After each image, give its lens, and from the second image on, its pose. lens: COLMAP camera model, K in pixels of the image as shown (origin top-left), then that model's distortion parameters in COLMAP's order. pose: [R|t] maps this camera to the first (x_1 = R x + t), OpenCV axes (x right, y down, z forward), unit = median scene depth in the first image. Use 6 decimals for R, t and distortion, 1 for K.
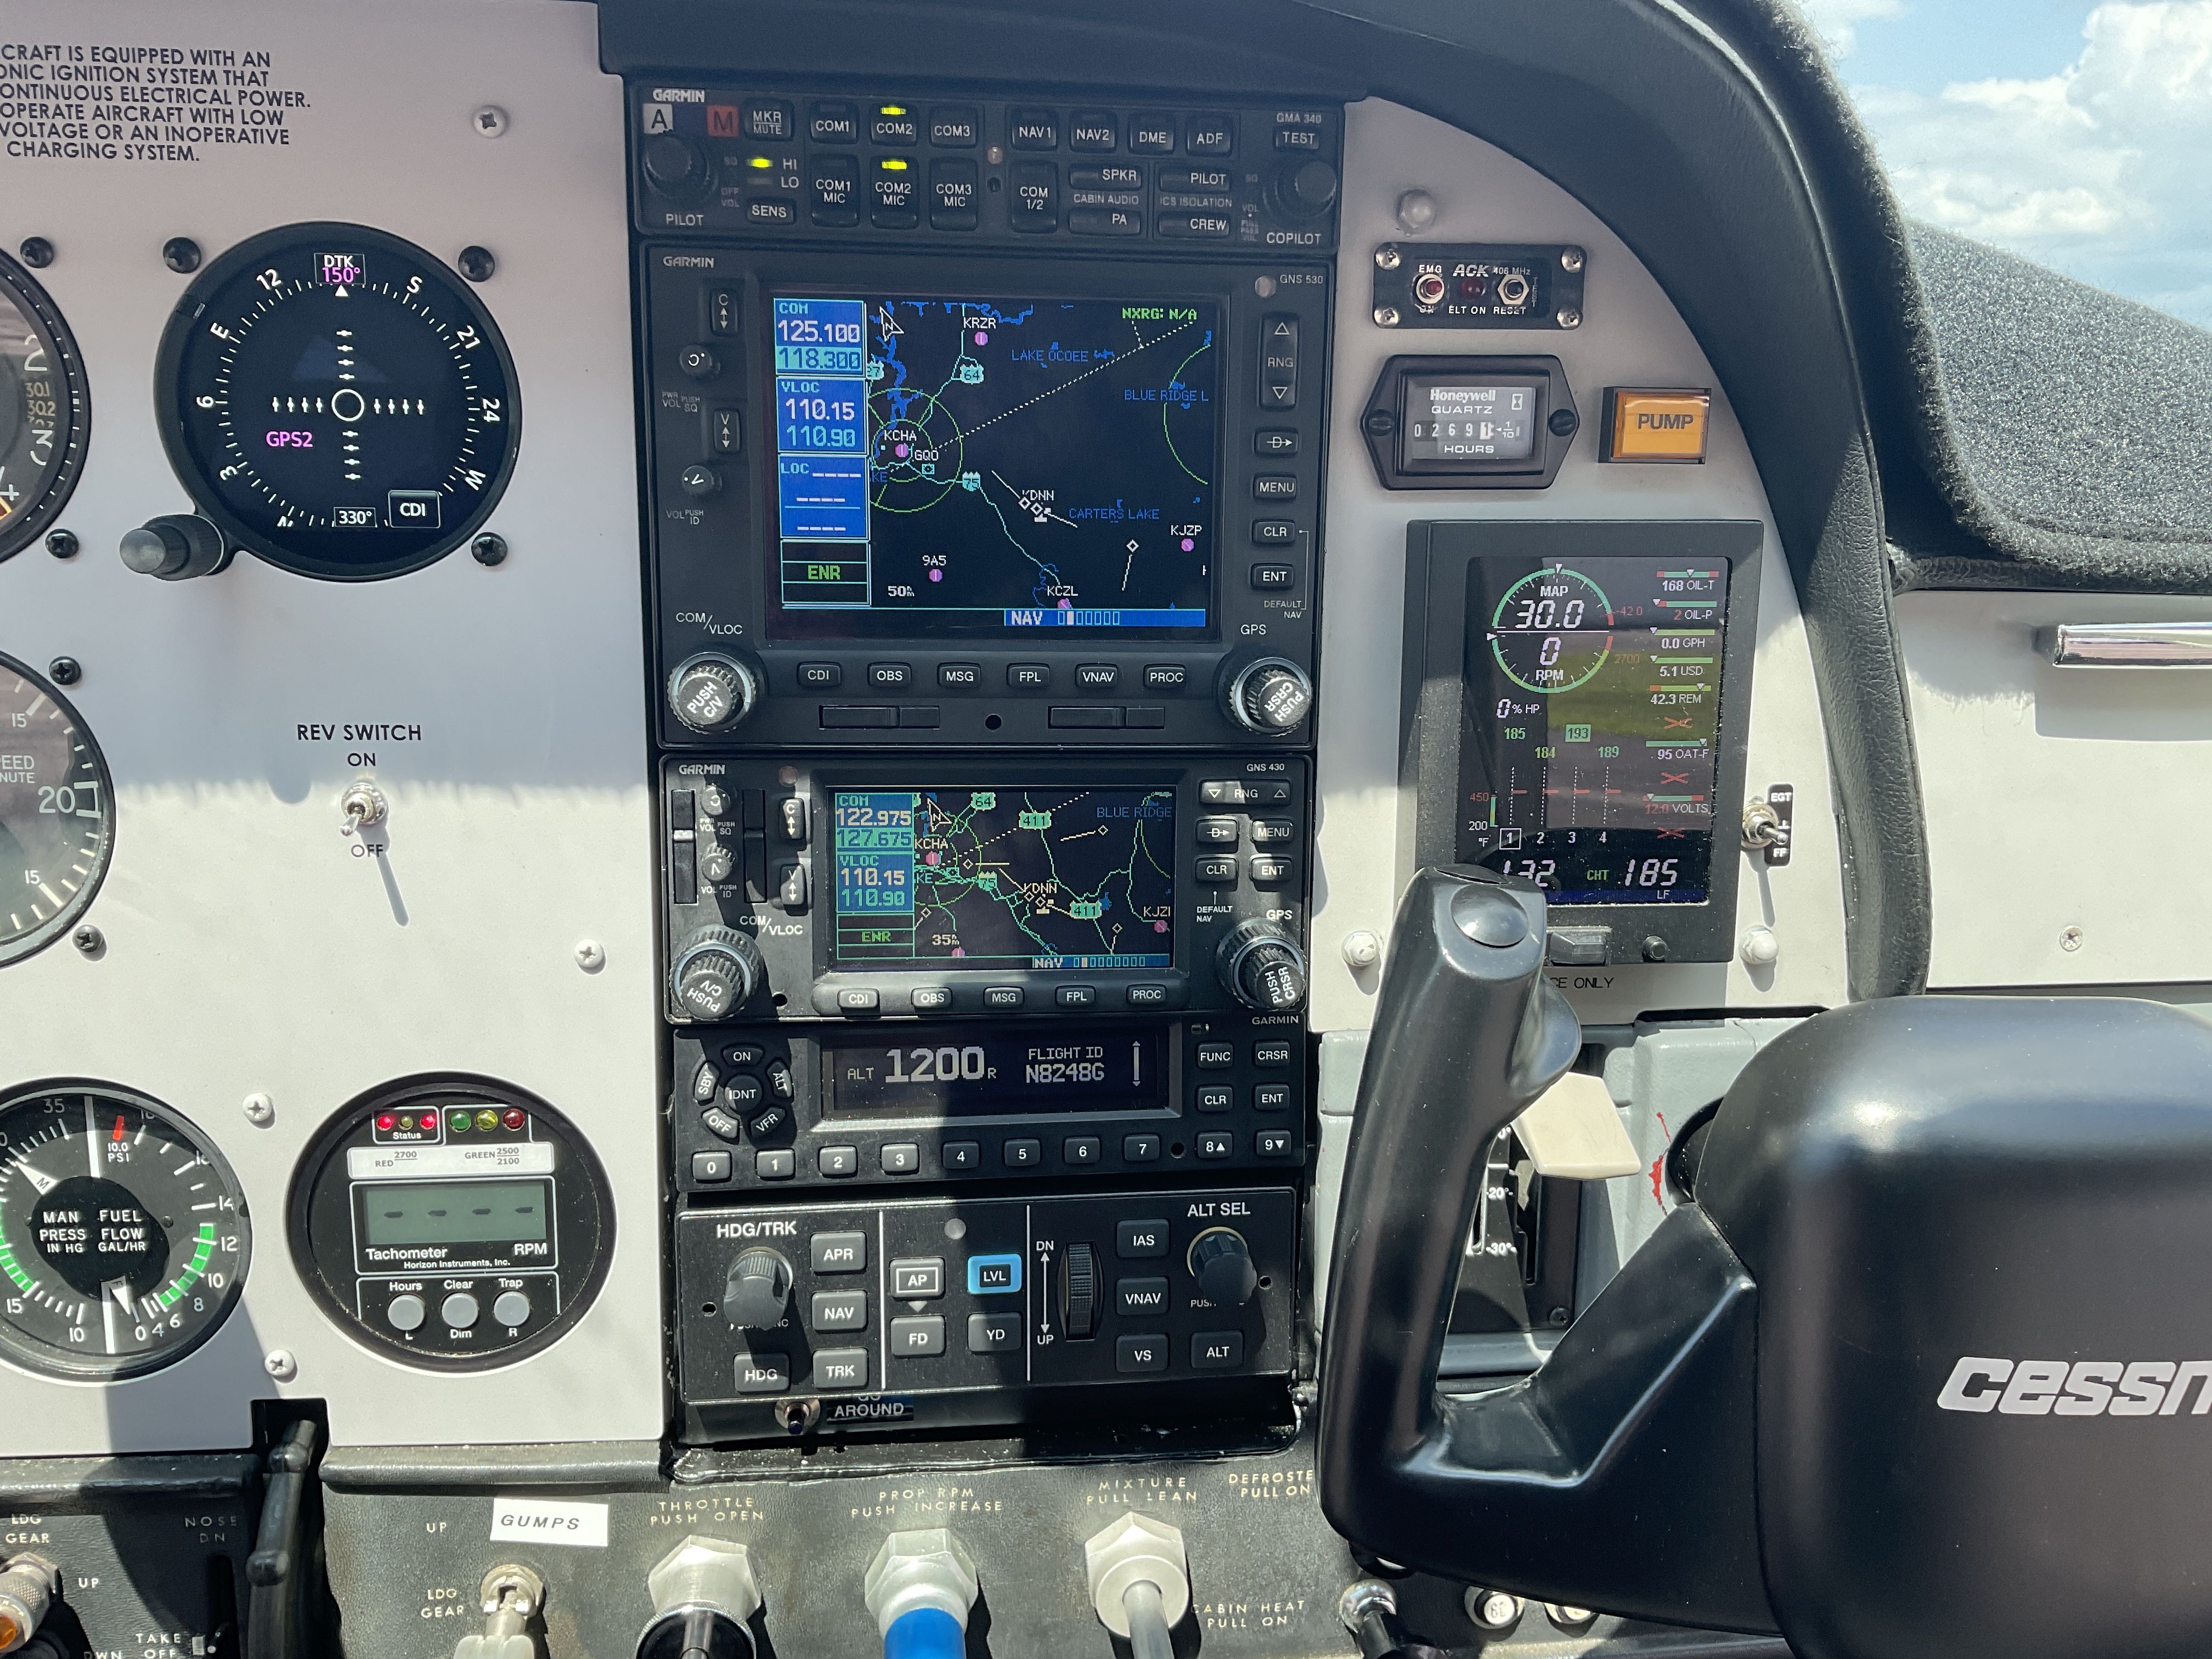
lens RADIAL K [[1822.6, 0, 1106.0], [0, 1822.6, 829.5], [0, 0, 1]] dist [0.067776, -0.132859]
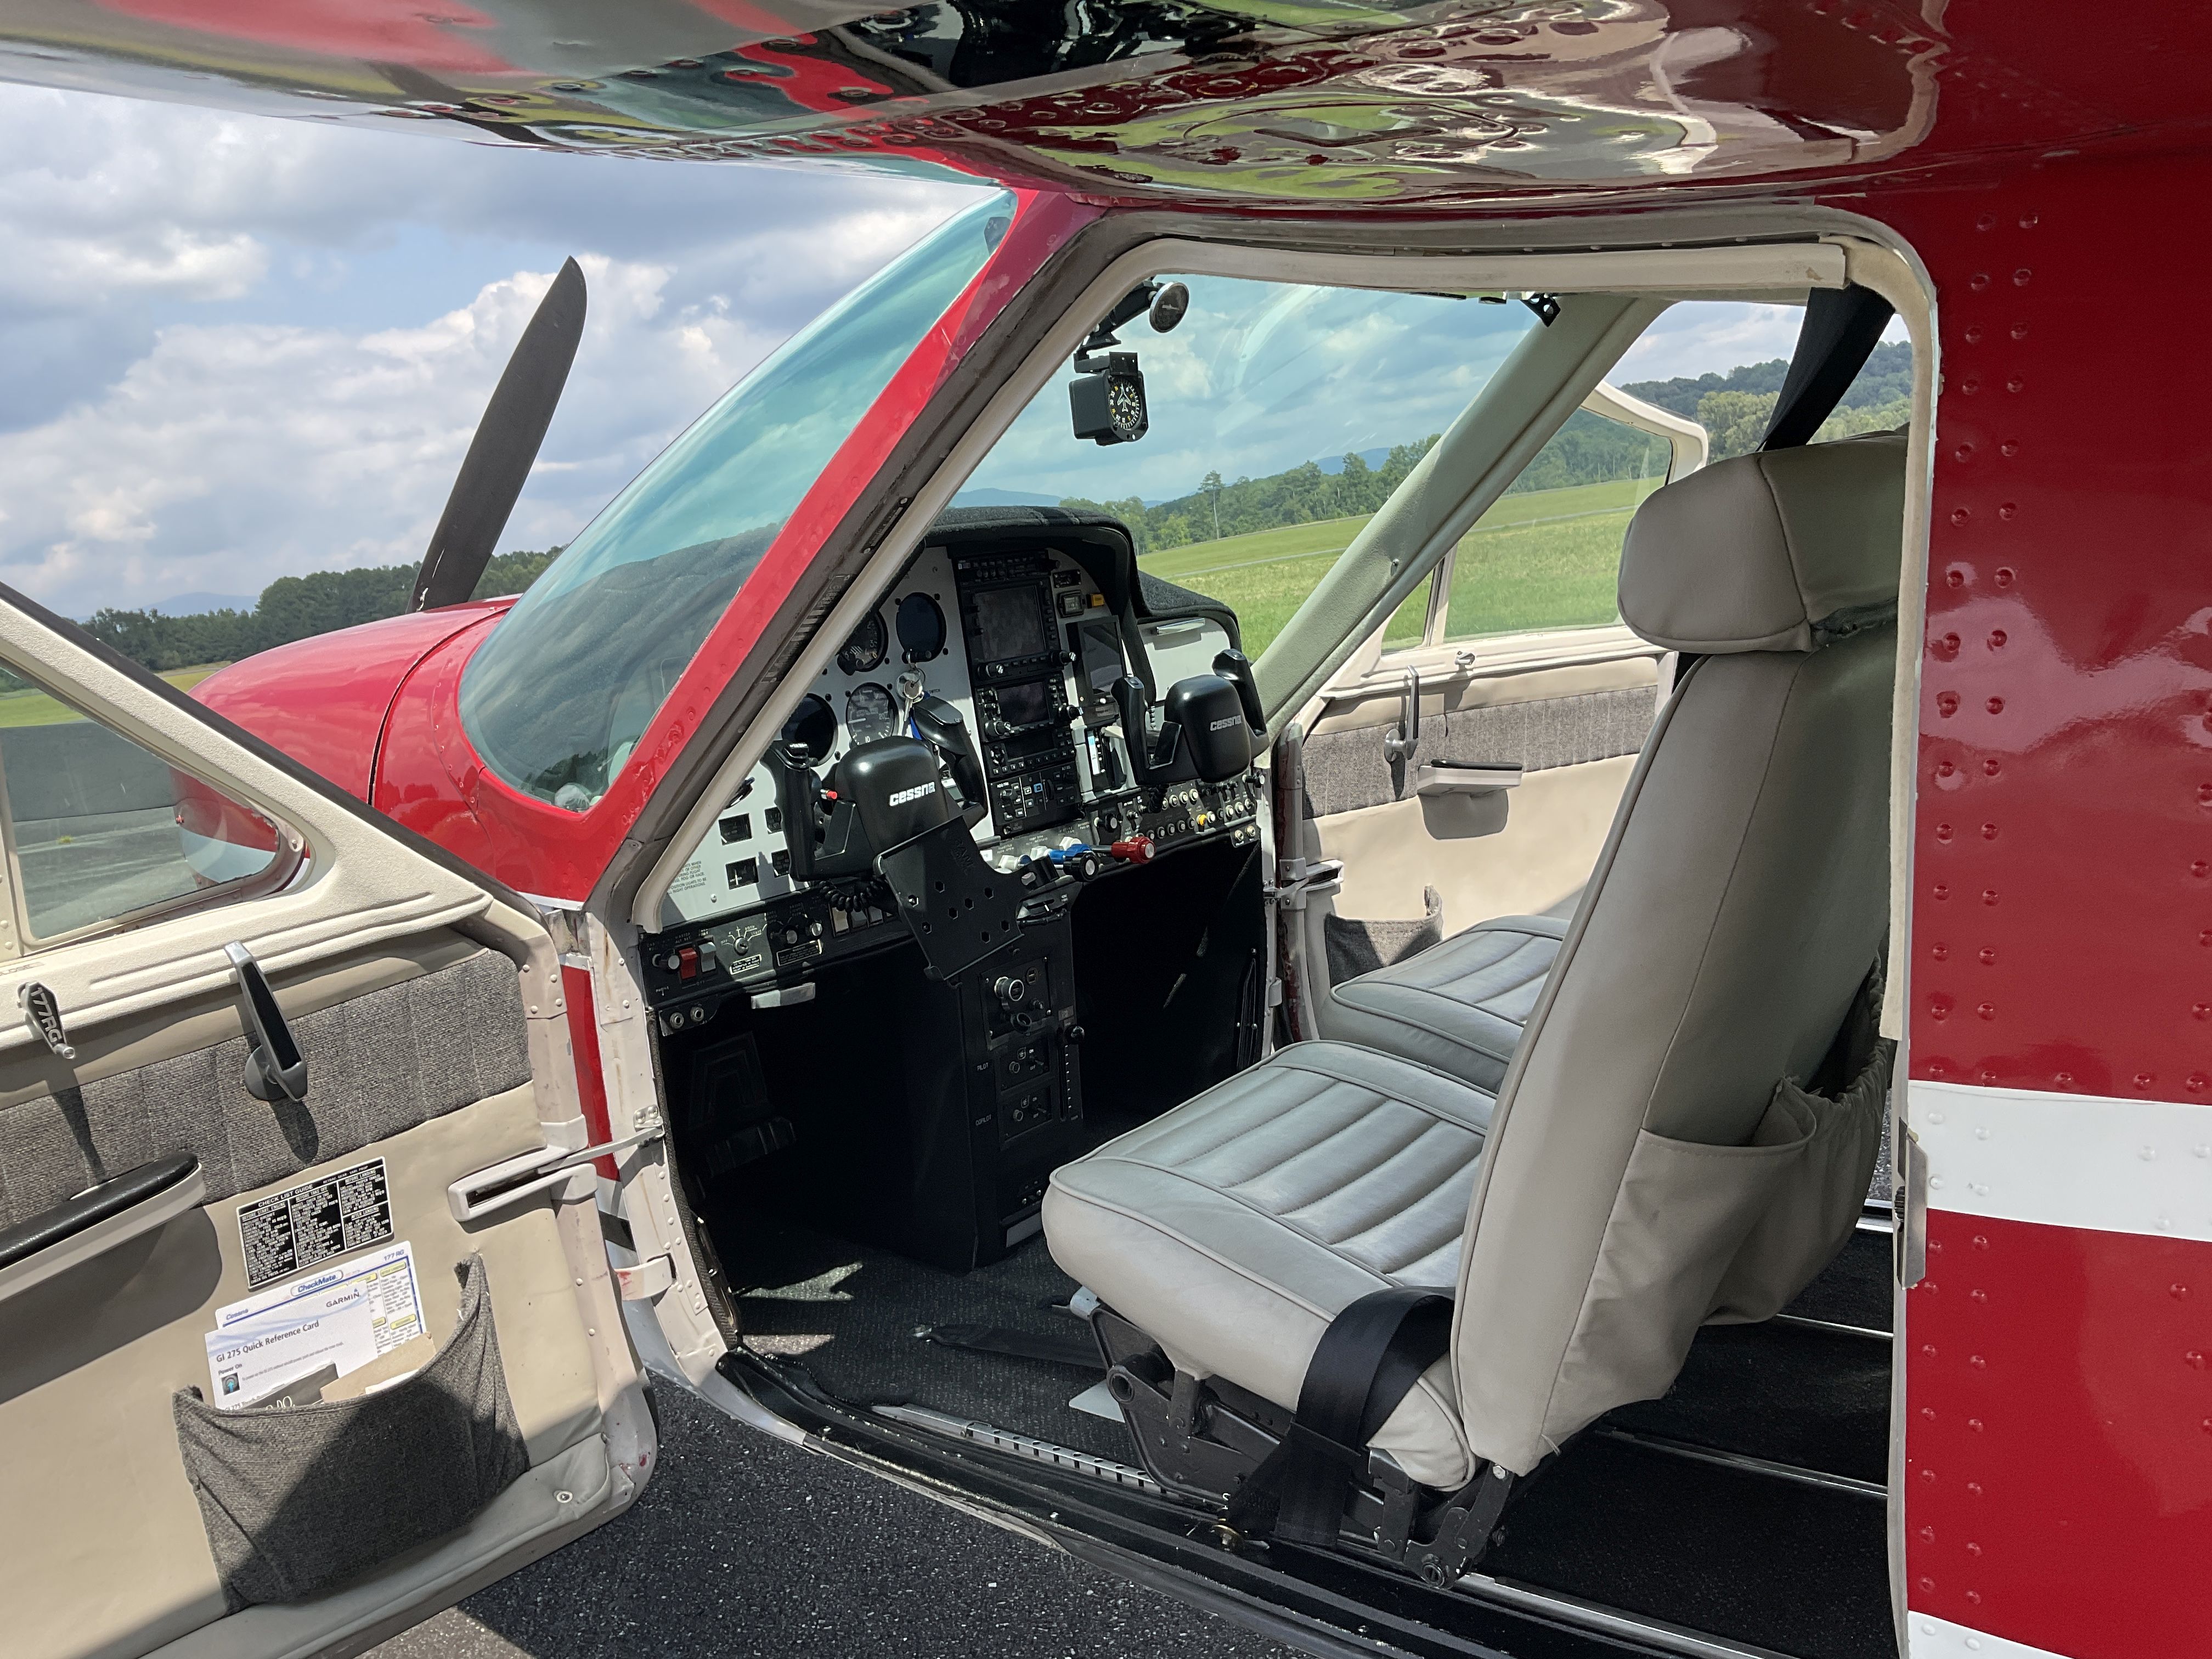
lens RADIAL K [[1822.6, 0, 1106.0], [0, 1822.6, 829.5], [0, 0, 1]] dist [0.067776, -0.132859]
pose [[0.702473, -0.200501, 0.682885, -3.296647], [0.271641, 0.962394, 0.003135, 0.390867], [-0.657832, 0.183297, 0.730520, -2.648592]]
